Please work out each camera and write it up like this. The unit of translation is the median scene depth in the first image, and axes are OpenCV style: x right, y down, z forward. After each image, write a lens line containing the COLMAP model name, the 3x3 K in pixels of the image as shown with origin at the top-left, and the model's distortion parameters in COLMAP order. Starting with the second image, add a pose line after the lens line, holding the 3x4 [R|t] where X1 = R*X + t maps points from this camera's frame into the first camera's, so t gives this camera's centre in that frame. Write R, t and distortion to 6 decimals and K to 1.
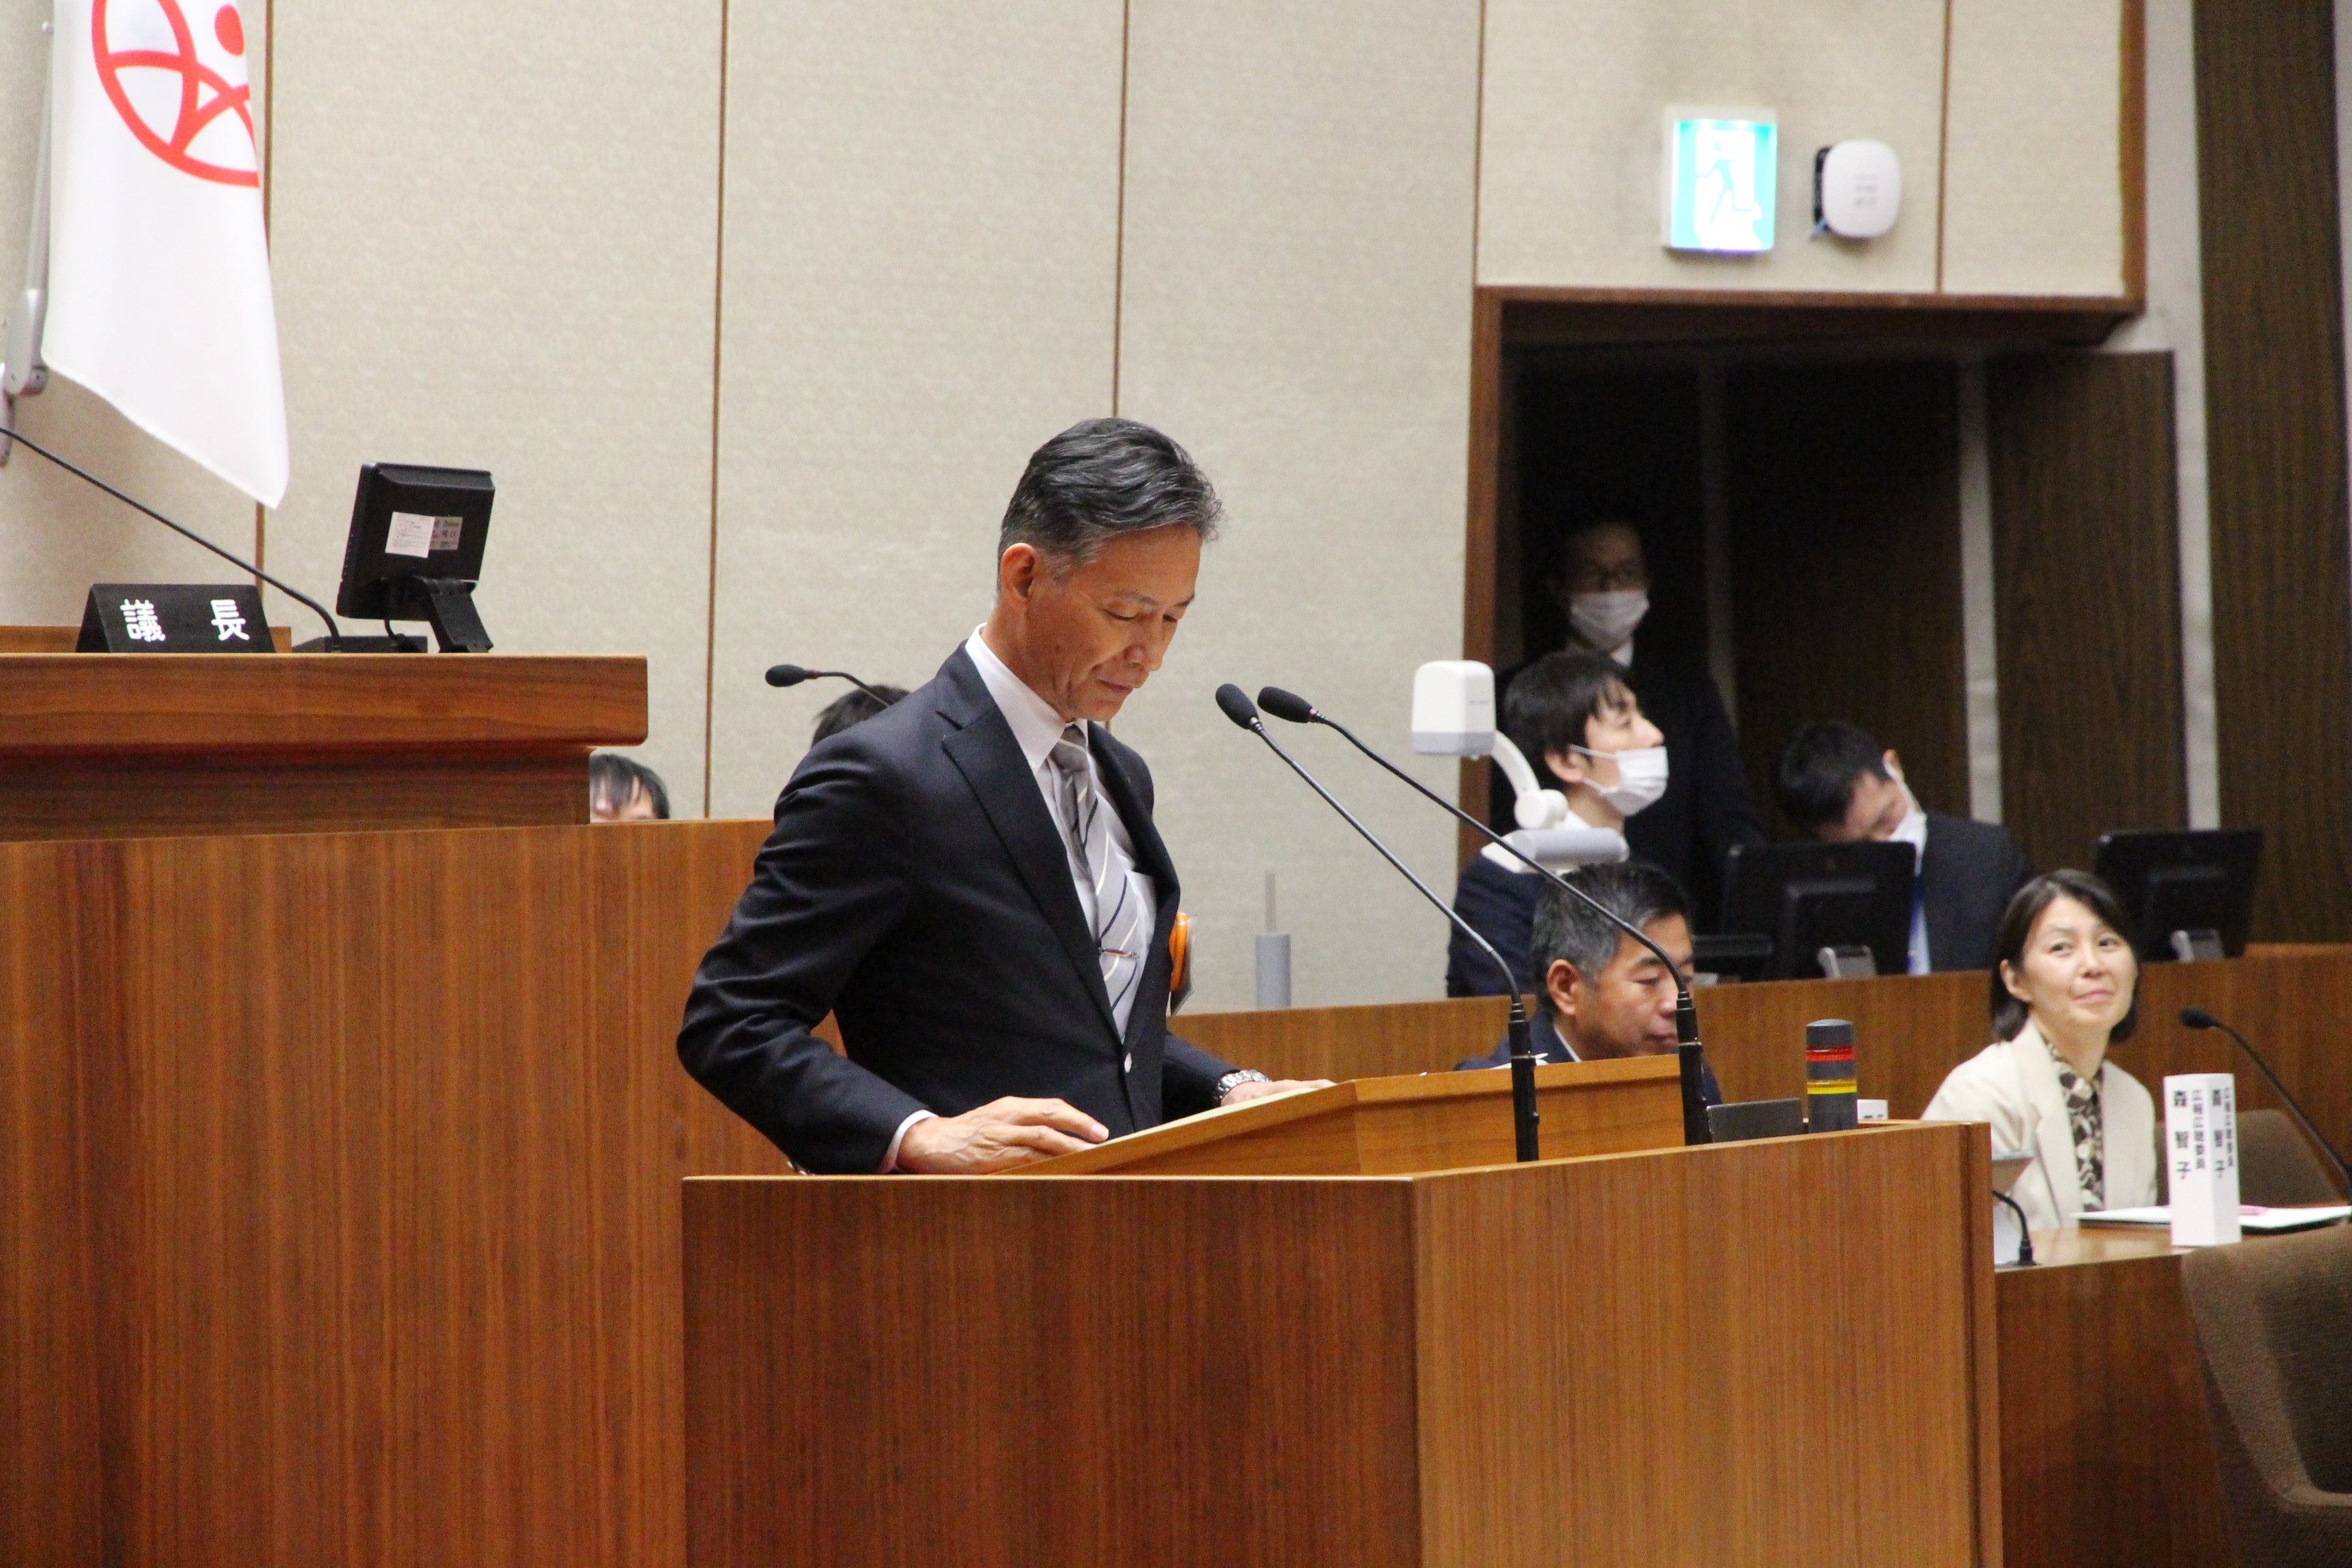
lens RADIAL K [[8147.4, 0, 1233.7], [0, 8147.4, 780.2], [0, 0, 1]] dist [0.335852, -0.572789]
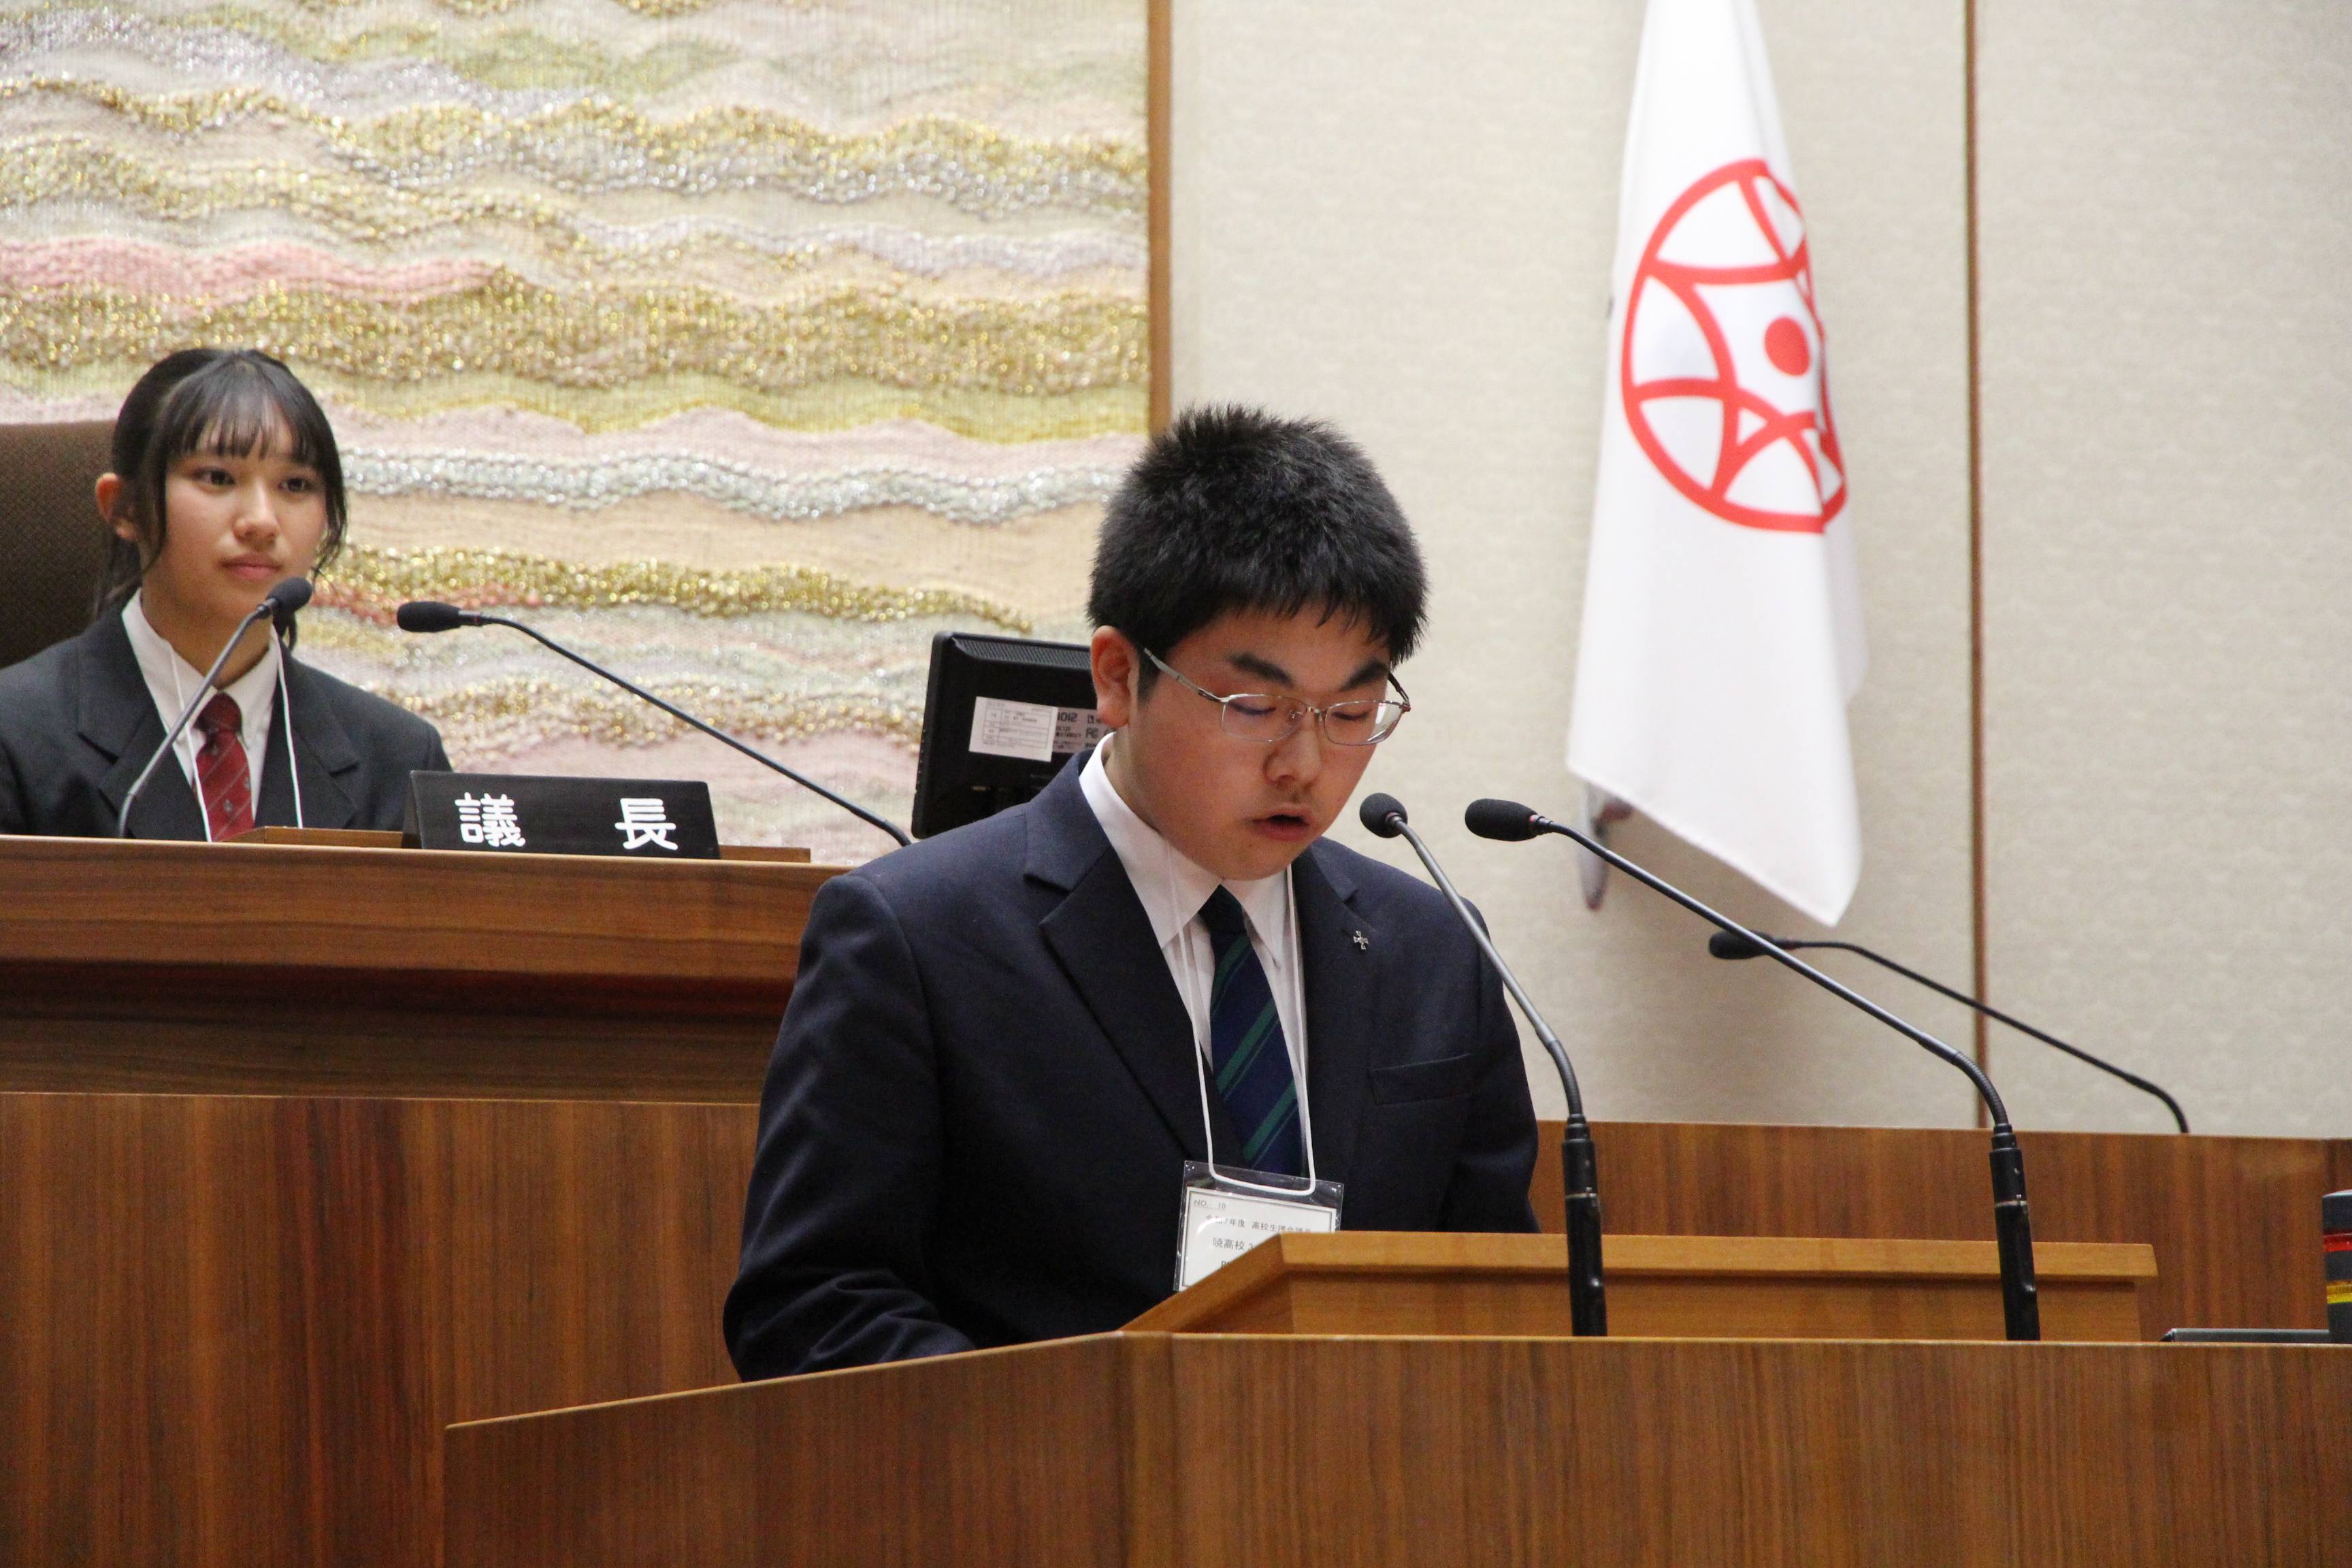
lens RADIAL K [[8147.4, 0, 1233.7], [0, 8147.4, 780.2], [0, 0, 1]] dist [0.335852, -0.572789]
pose [[0.884995, -0.069692, -0.460356, 0.268779], [0.012104, 0.991844, -0.126883, 0.071809], [0.465444, 0.106719, 0.878620, 0.367094]]
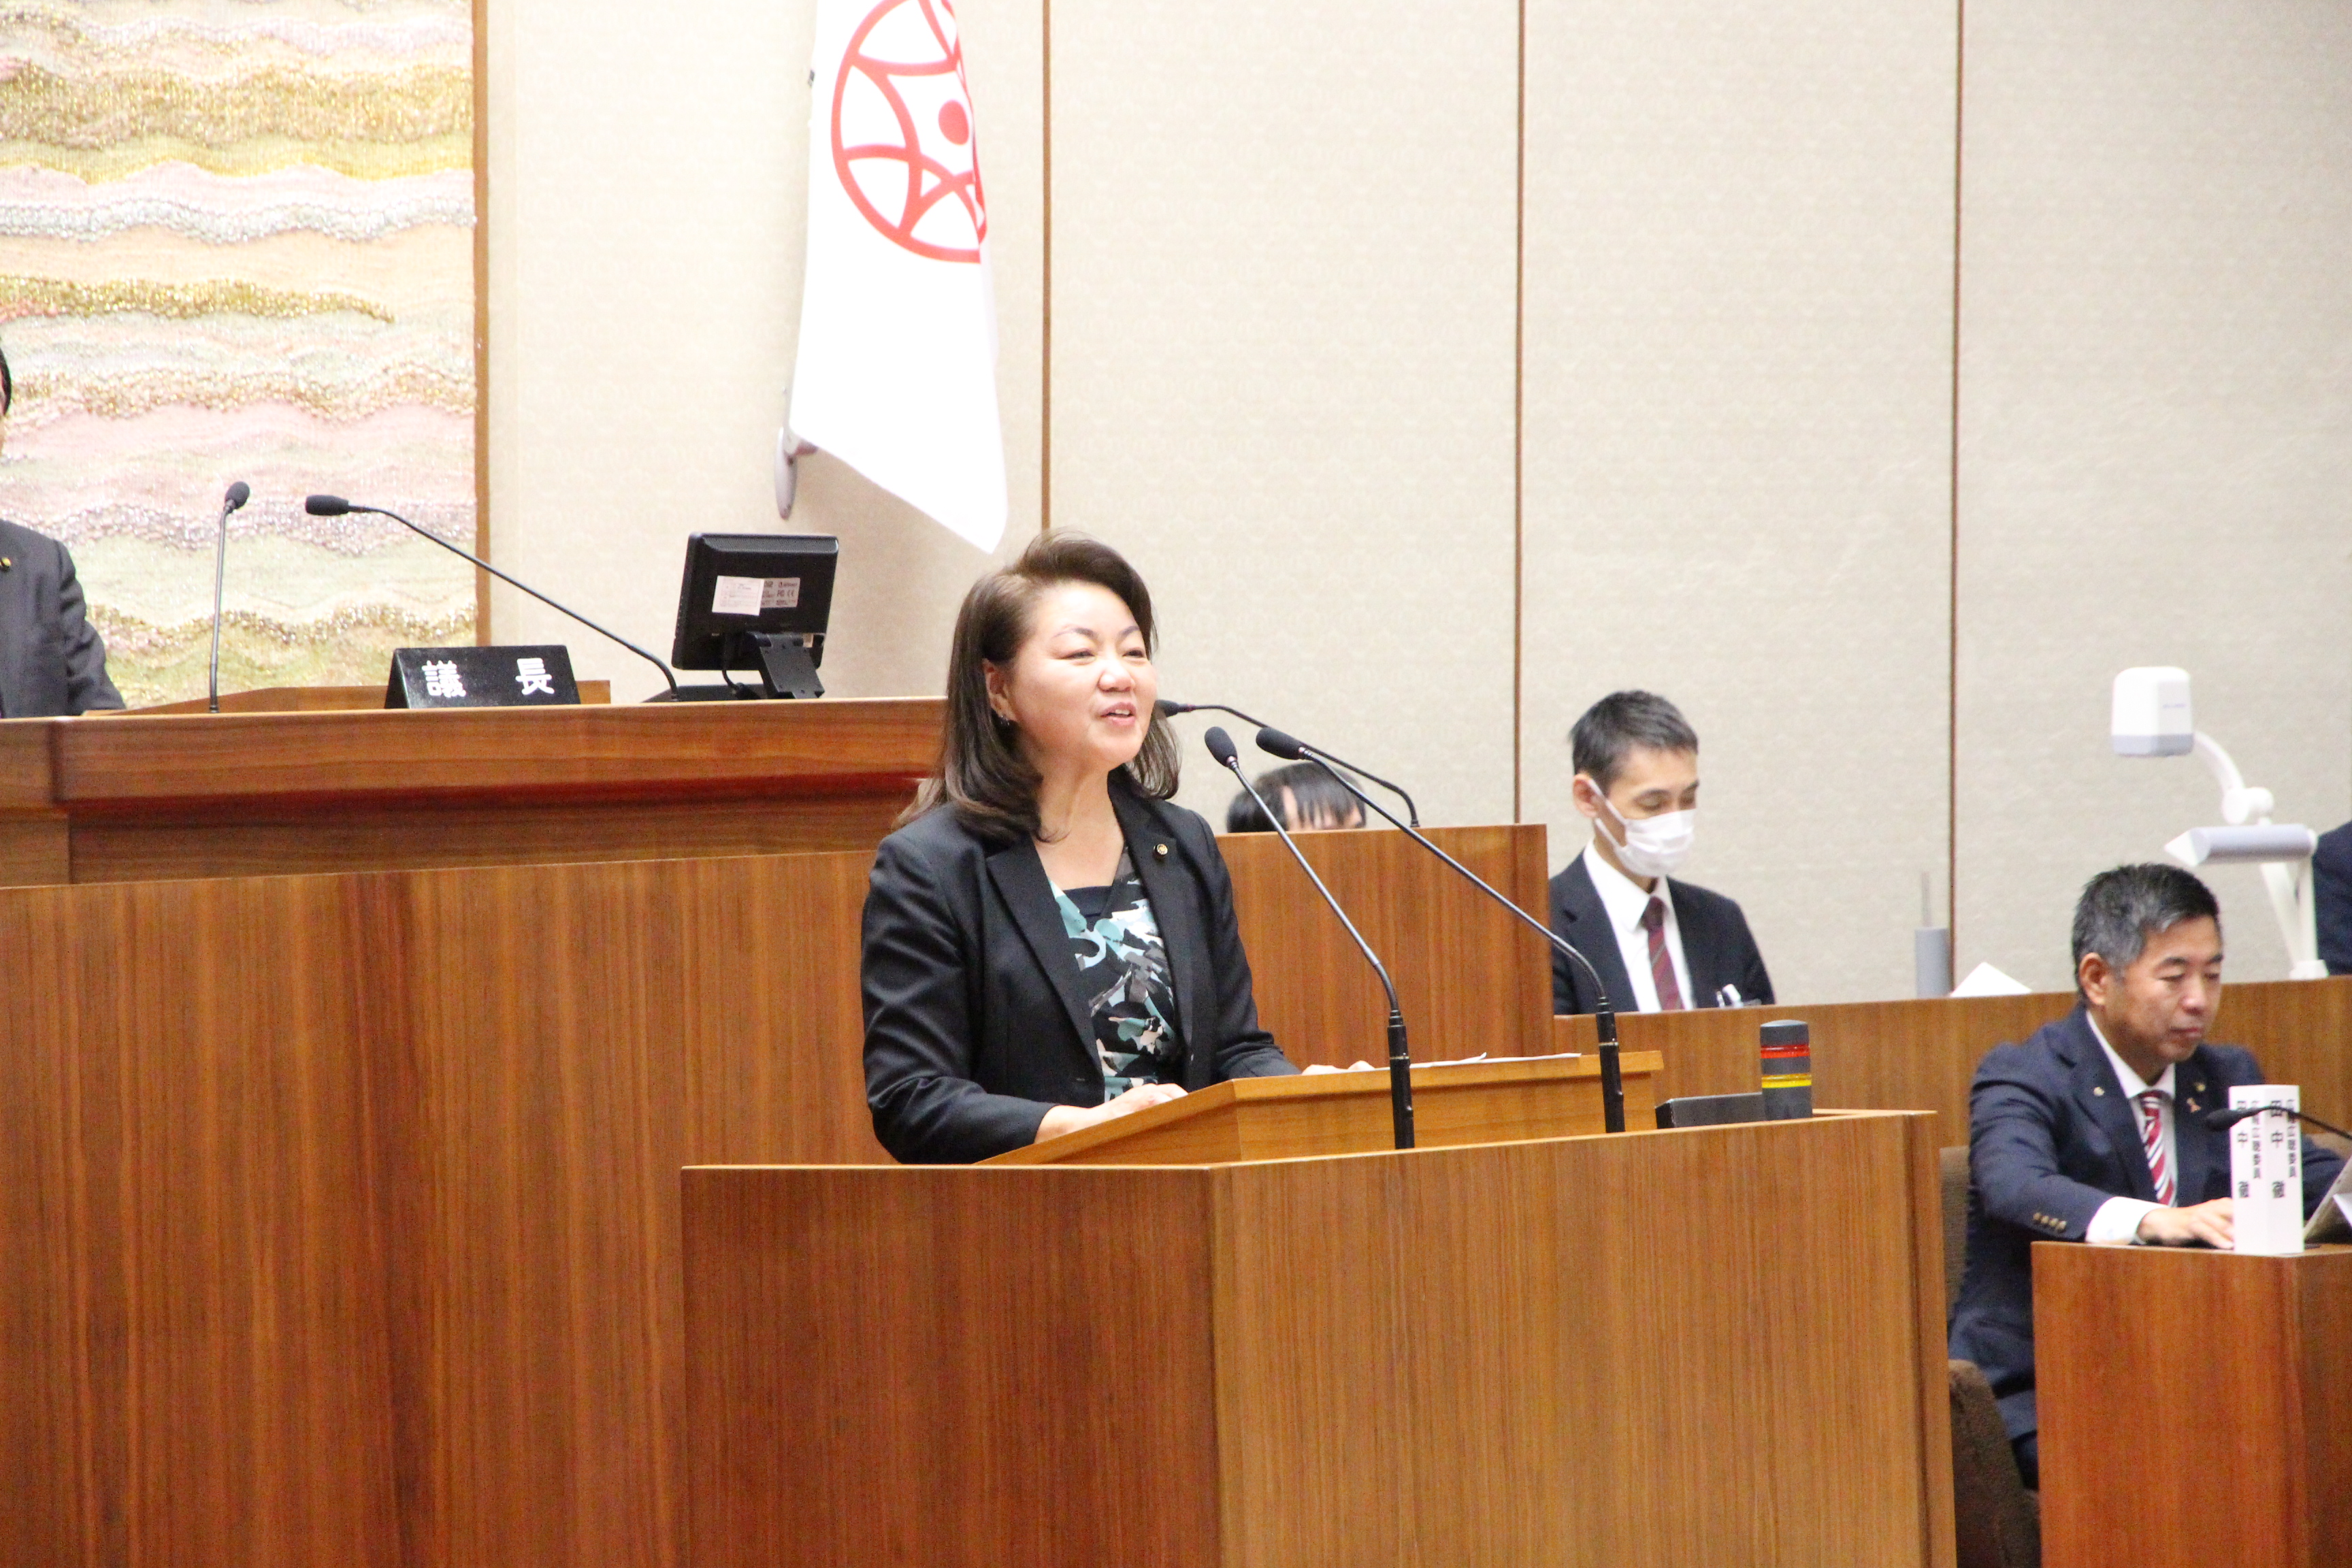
lens RADIAL K [[8147.4, 0, 1233.7], [0, 8147.4, 780.2], [0, 0, 1]] dist [0.335852, -0.572789]
pose [[0.968184, -0.013418, -0.249881, 0.256913], [0.014591, 0.999890, 0.002841, -0.006853], [0.249815, -0.006396, 0.968272, -0.081980]]
